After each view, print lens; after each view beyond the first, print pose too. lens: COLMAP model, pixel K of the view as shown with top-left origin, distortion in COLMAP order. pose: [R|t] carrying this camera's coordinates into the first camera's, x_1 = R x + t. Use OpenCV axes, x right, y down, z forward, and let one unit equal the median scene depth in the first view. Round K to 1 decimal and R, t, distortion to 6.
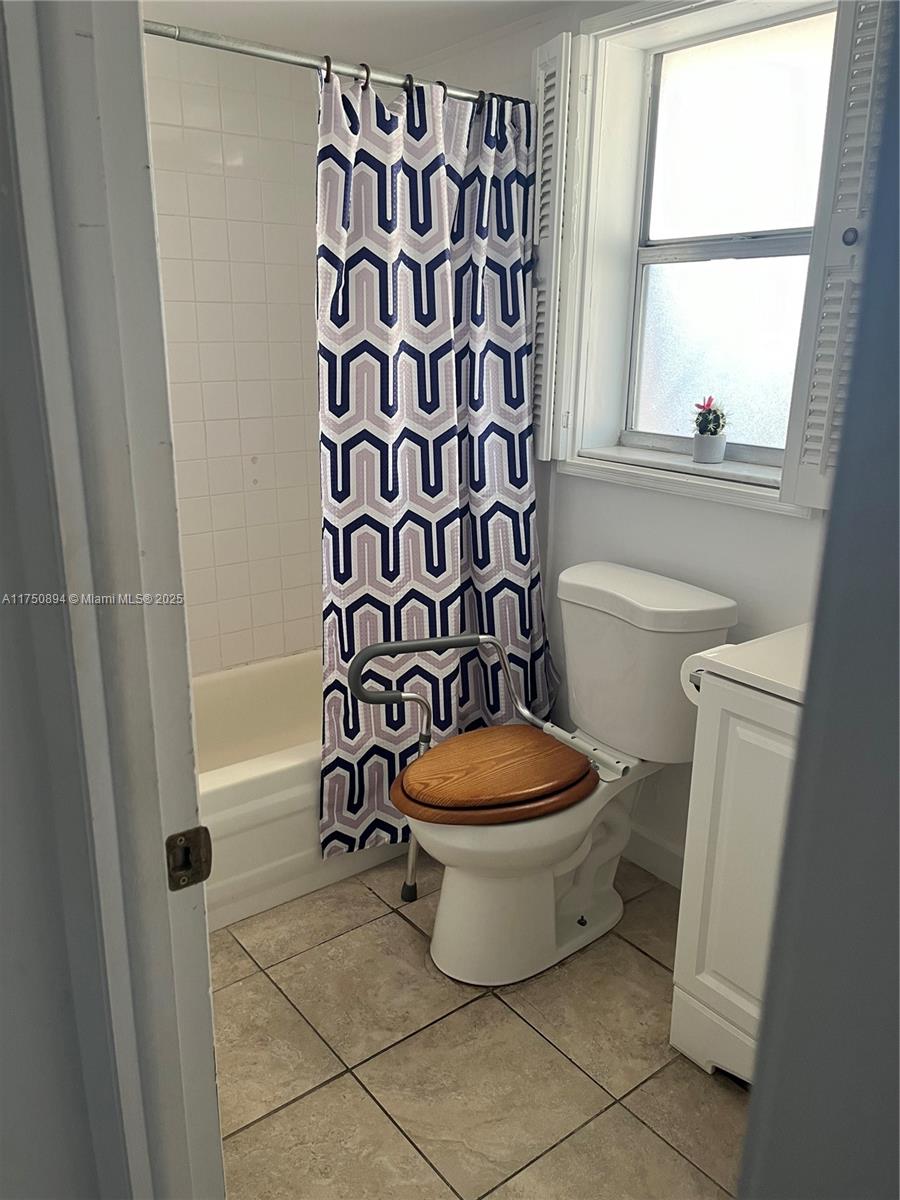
lens RADIAL K [[913.1, 0, 449.0], [0, 913.1, 599.1], [0, 0, 1]] dist [0.066233, -0.092807]
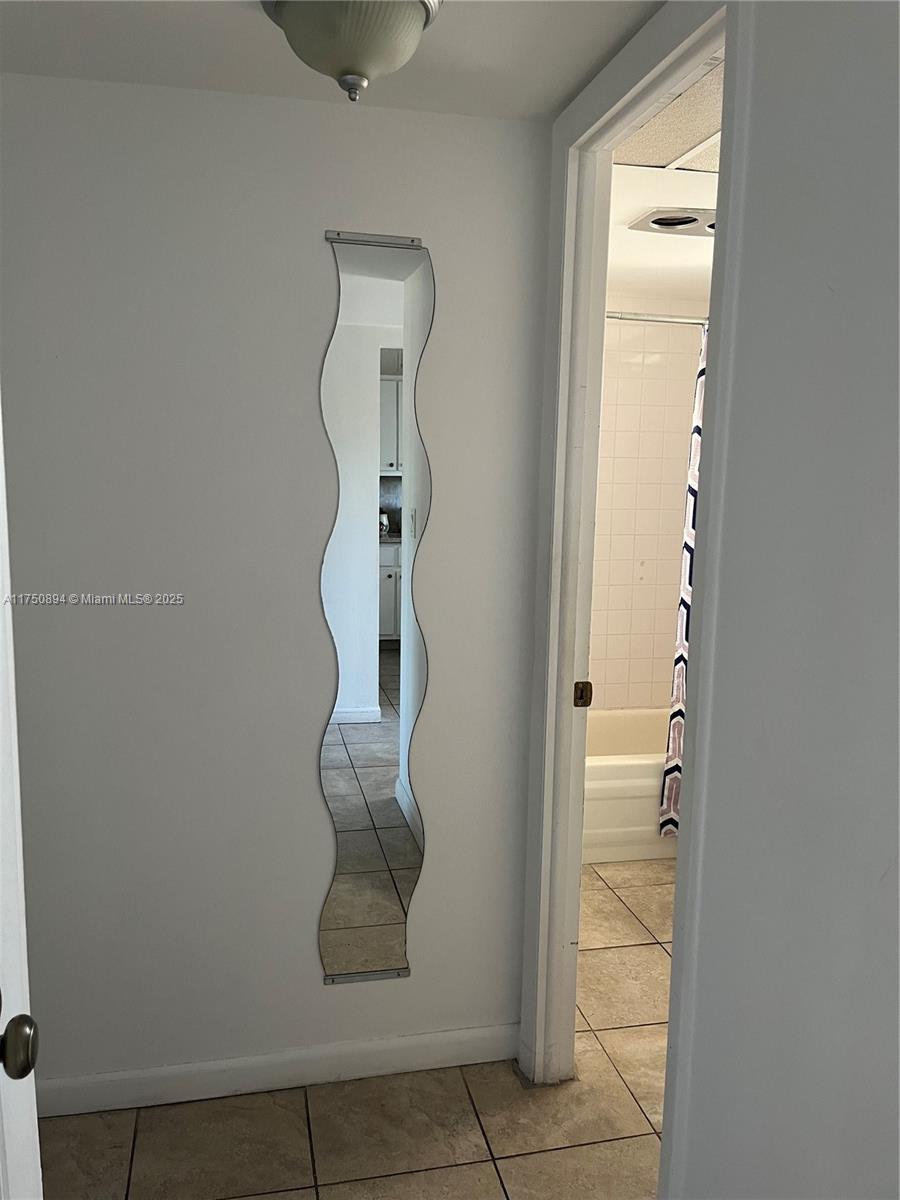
lens RADIAL K [[913.1, 0, 445.7], [0, 913.1, 598.8], [0, 0, 1]] dist [0.066233, -0.092807]
pose [[0.904465, 0.067508, -0.421173, 0.151919], [-0.128183, 0.984774, -0.117427, 0.144084], [0.406833, 0.160196, 0.899347, -0.528716]]
